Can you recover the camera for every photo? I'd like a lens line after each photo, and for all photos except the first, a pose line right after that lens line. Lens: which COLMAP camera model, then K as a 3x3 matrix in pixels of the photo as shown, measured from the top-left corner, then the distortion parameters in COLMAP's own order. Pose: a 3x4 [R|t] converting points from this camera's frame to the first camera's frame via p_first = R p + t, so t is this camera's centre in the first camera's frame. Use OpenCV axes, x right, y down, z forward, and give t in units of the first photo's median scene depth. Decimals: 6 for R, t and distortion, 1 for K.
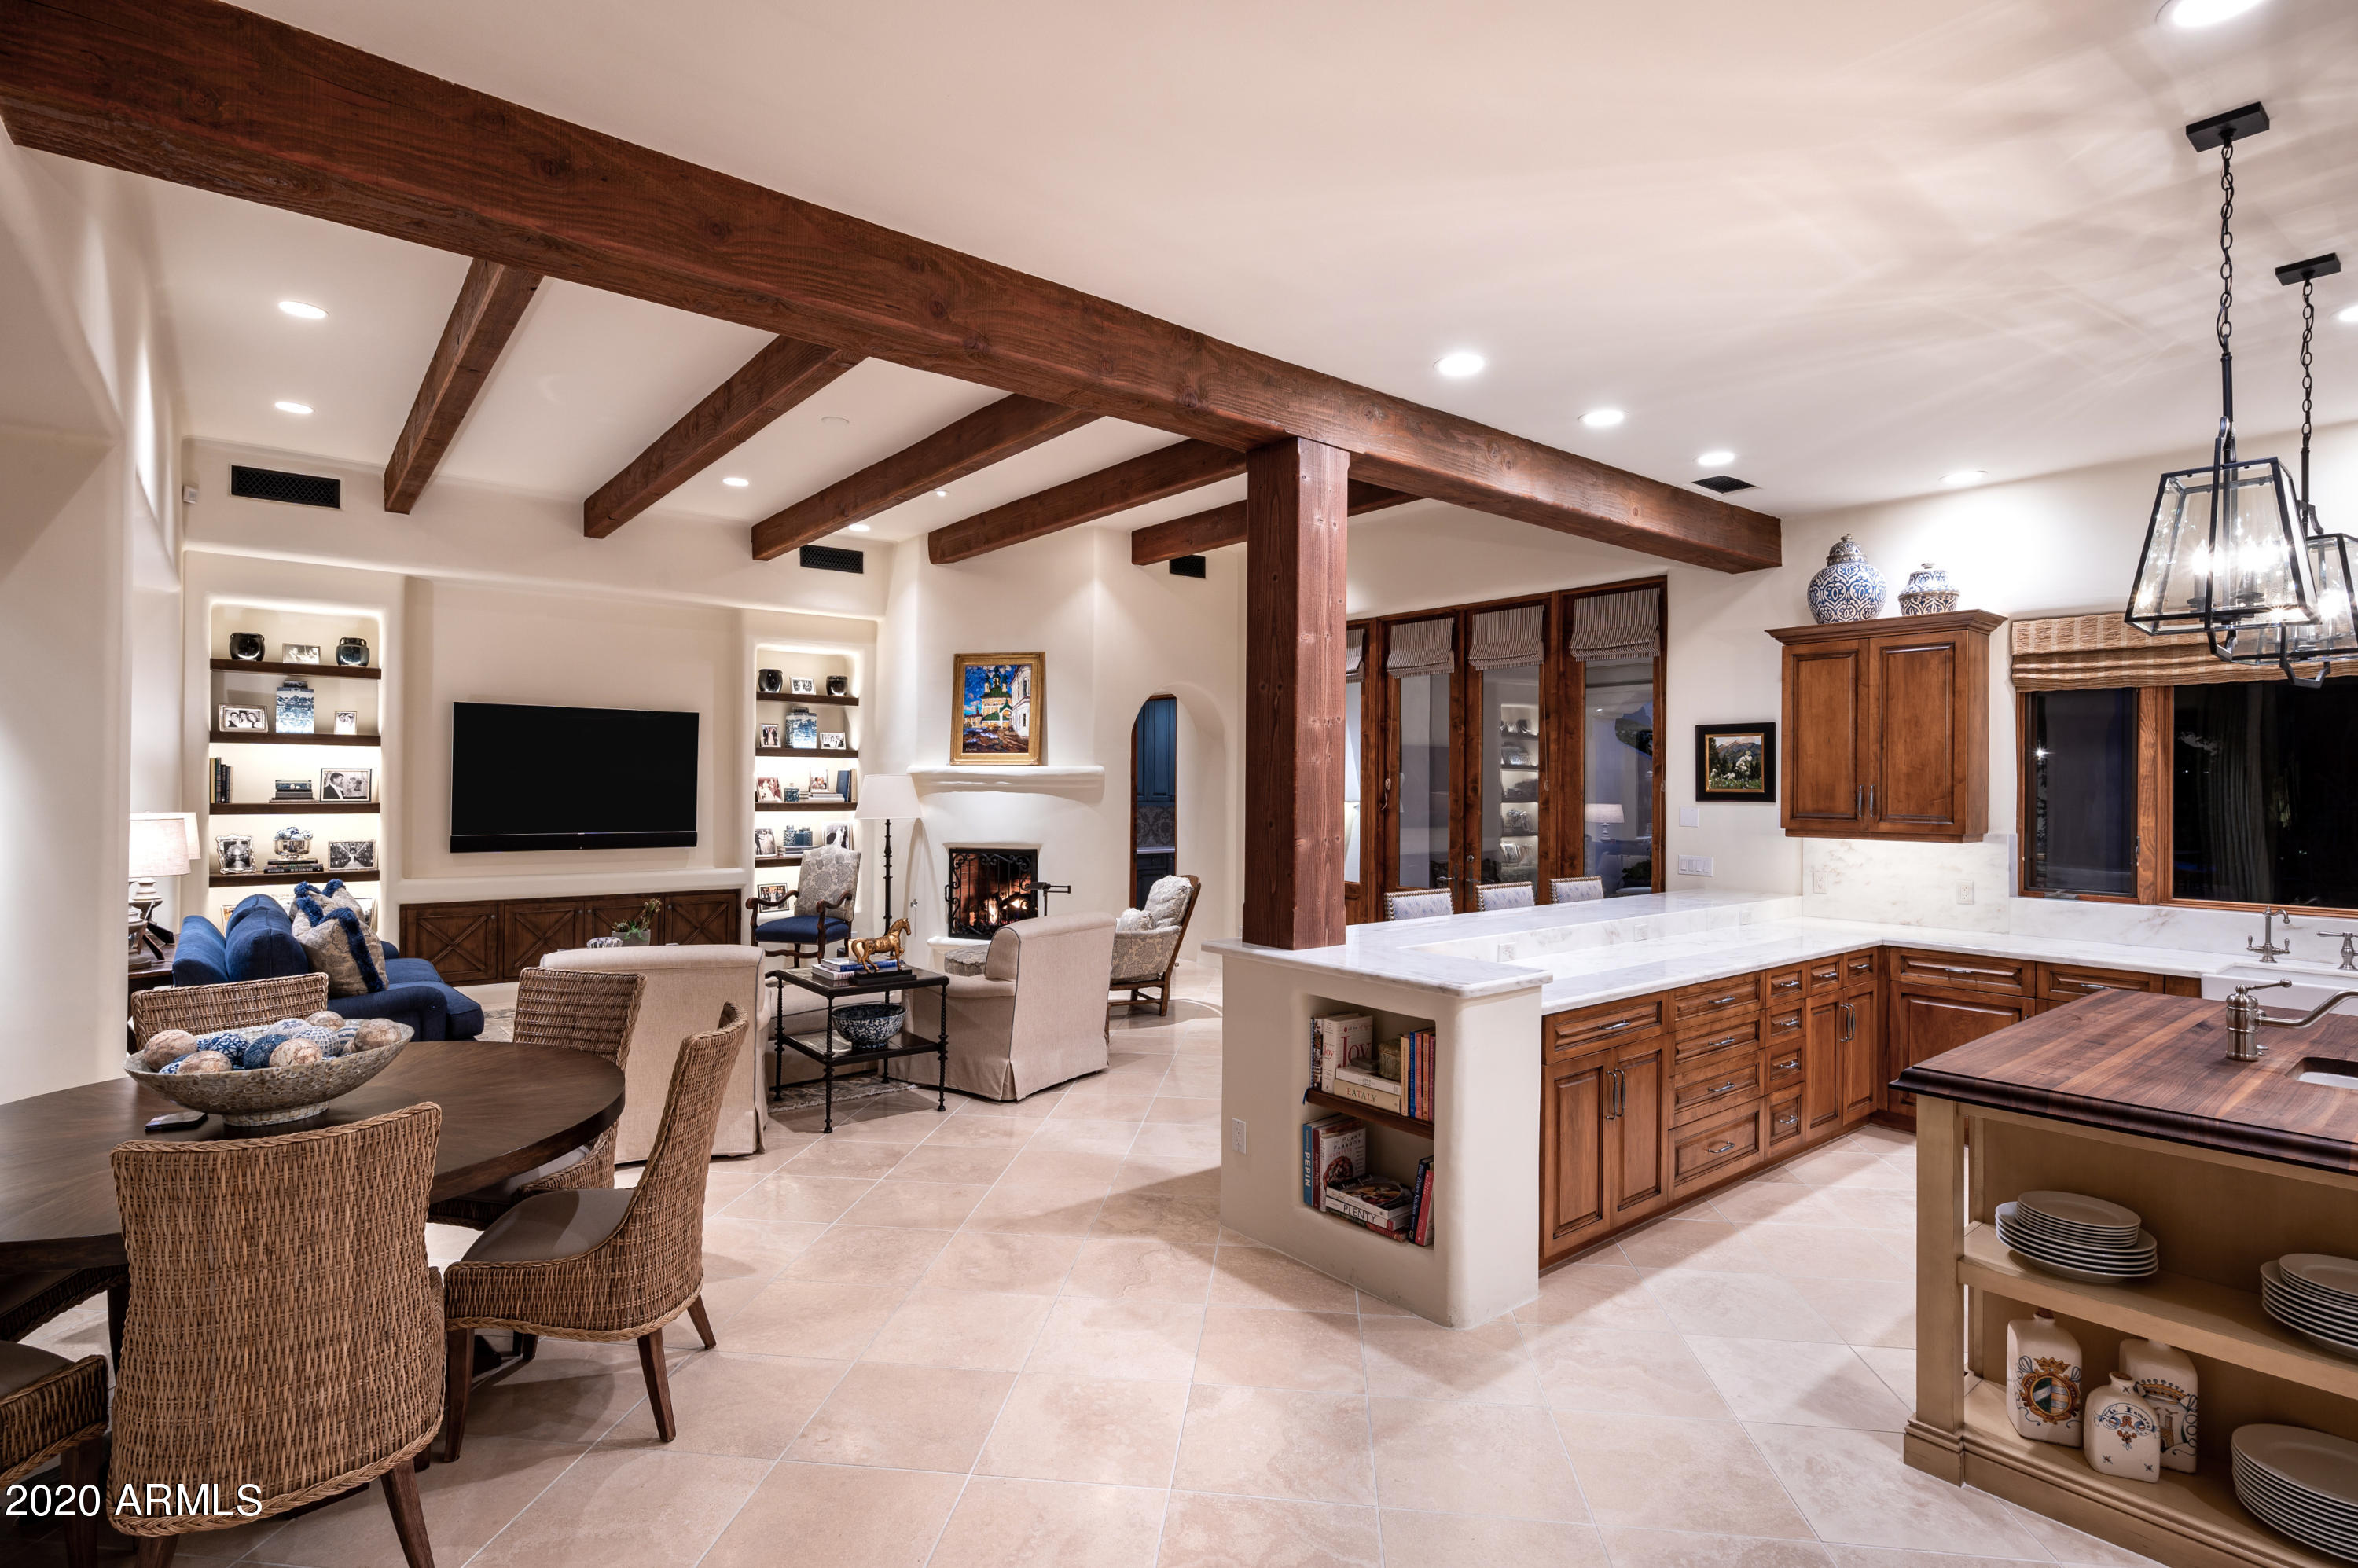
lens RADIAL K [[1139.4, 0, 1182.0], [0, 1139.4, 783.5], [0, 0, 1]] dist [0.002856, 0.001069]
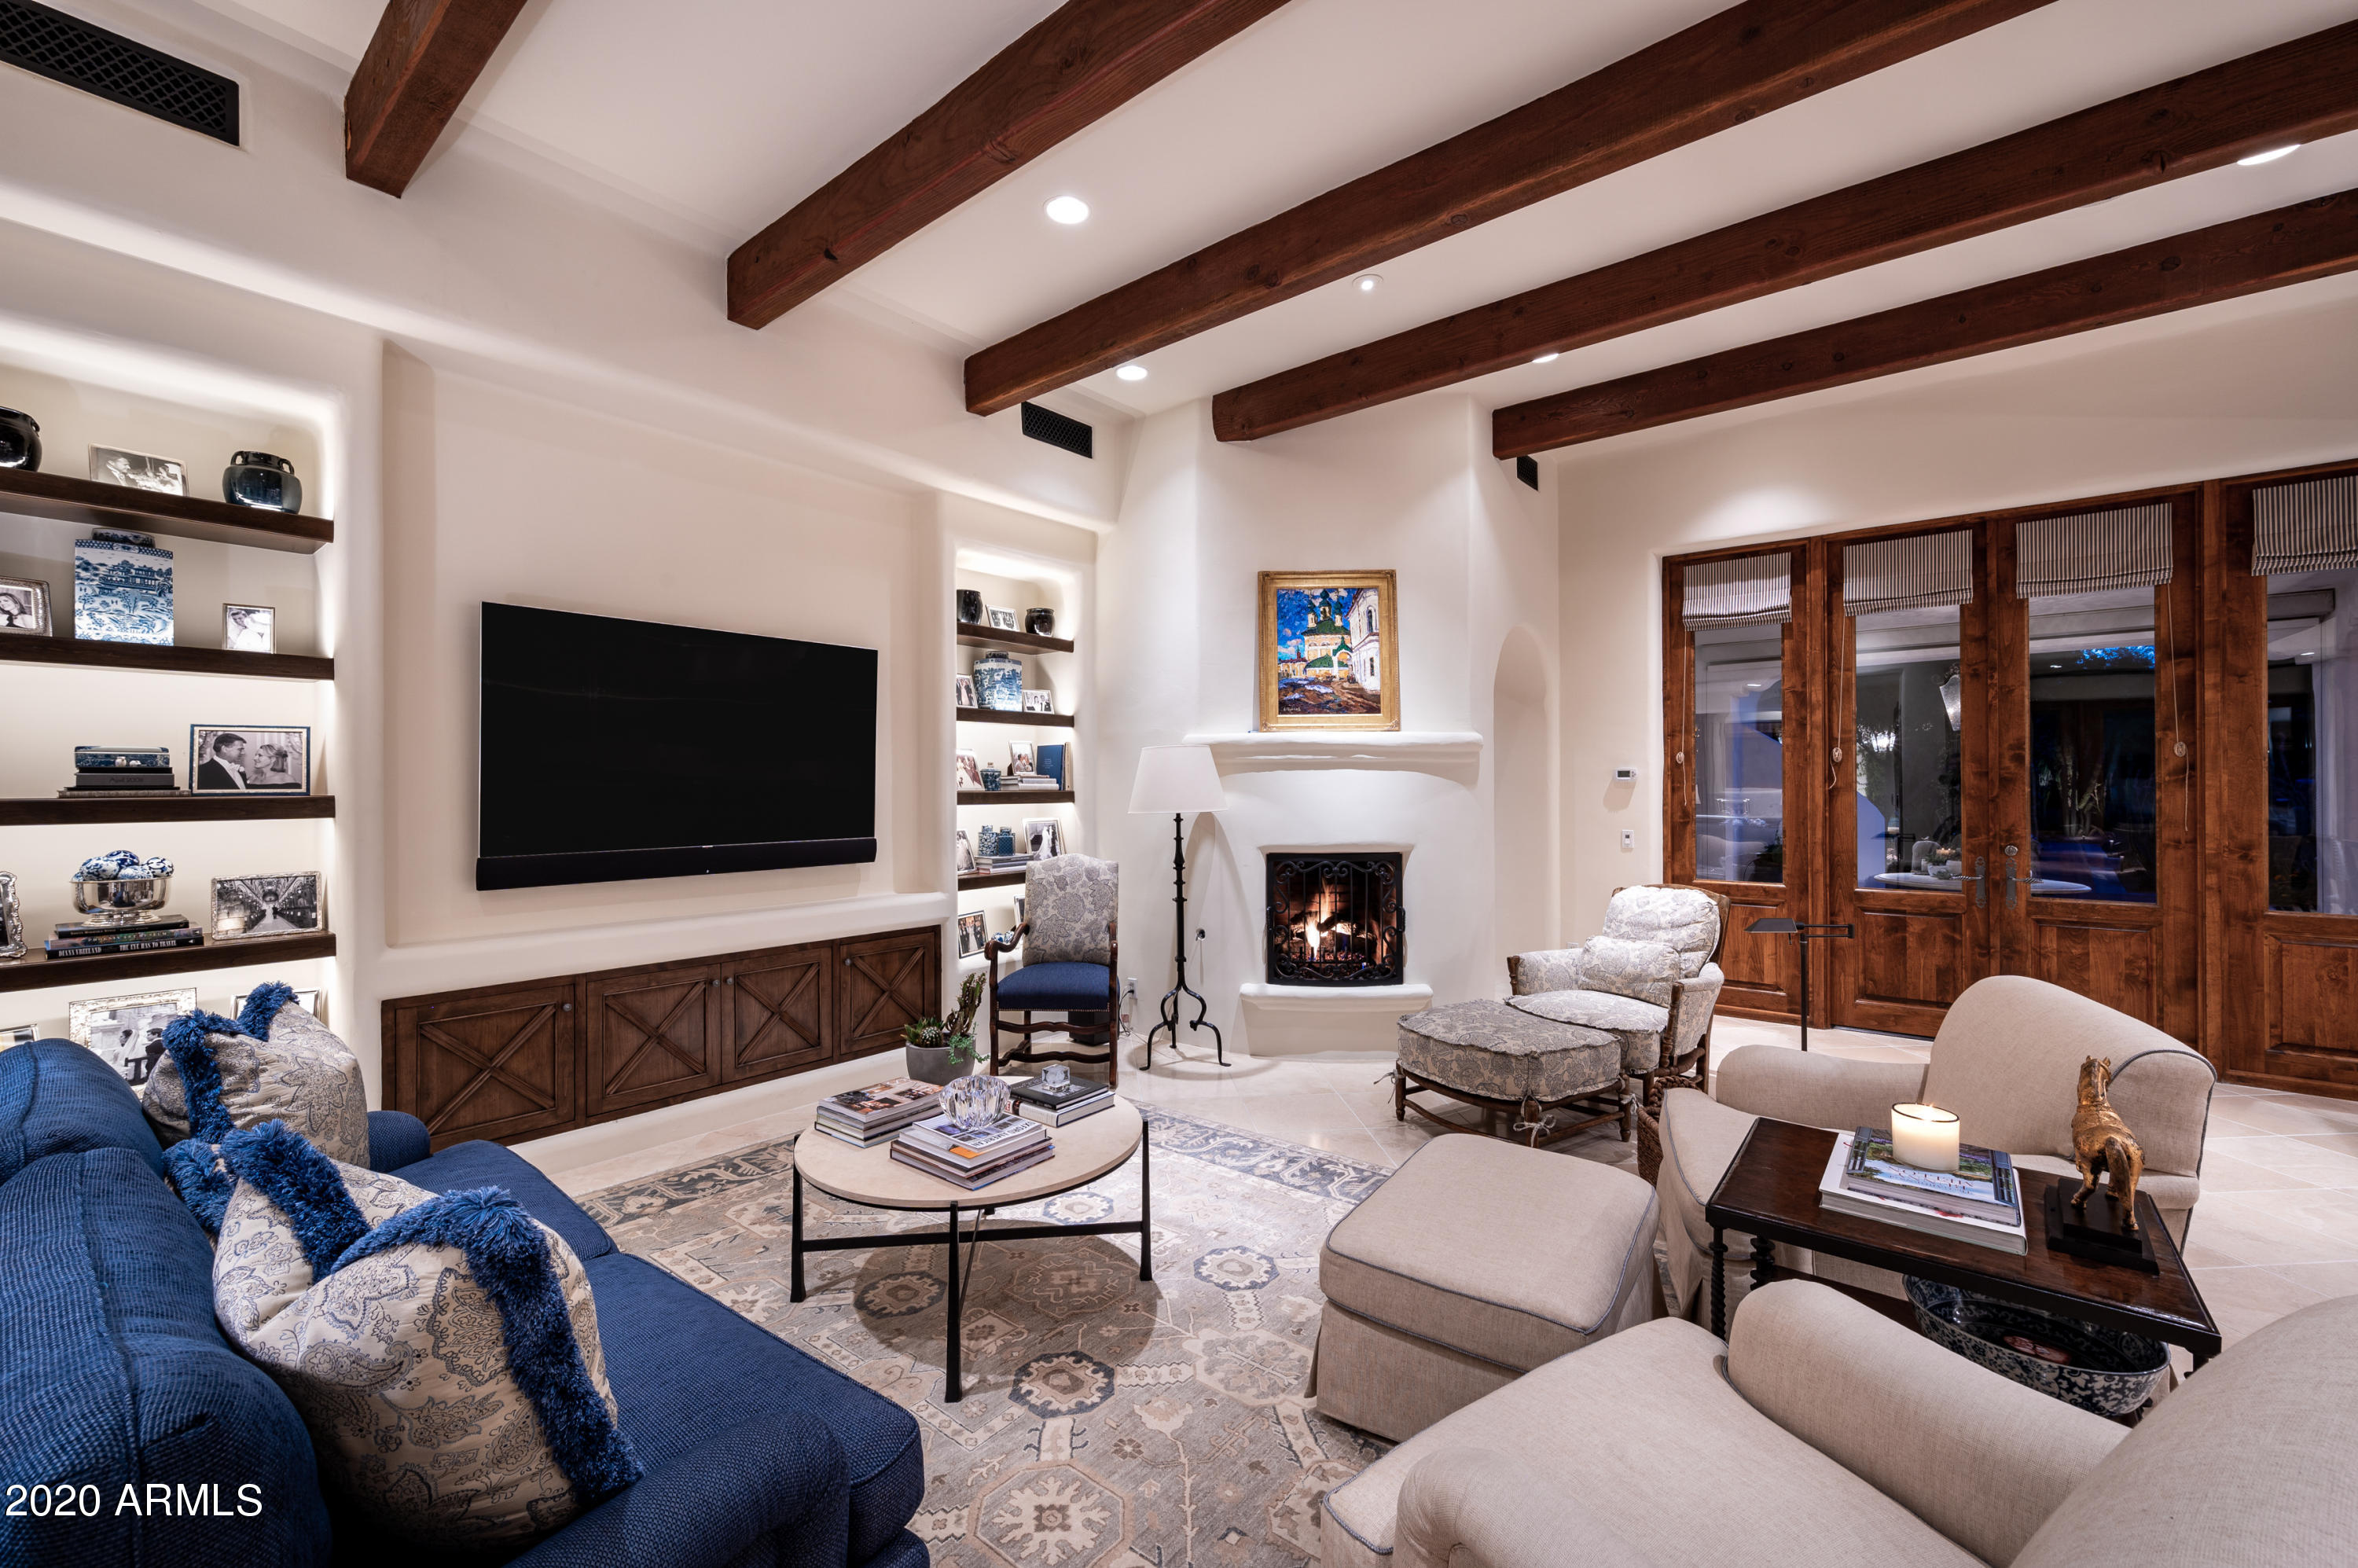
lens RADIAL K [[949.3, 0, 1178.1], [0, 949.3, 784.5], [0, 0, 1]] dist [0.001837, -0.000316]
pose [[0.979026, -0.011390, 0.203415, -0.378703], [0.010598, 0.999931, 0.004982, 0.012183], [-0.203458, -0.002722, 0.979080, 0.463994]]
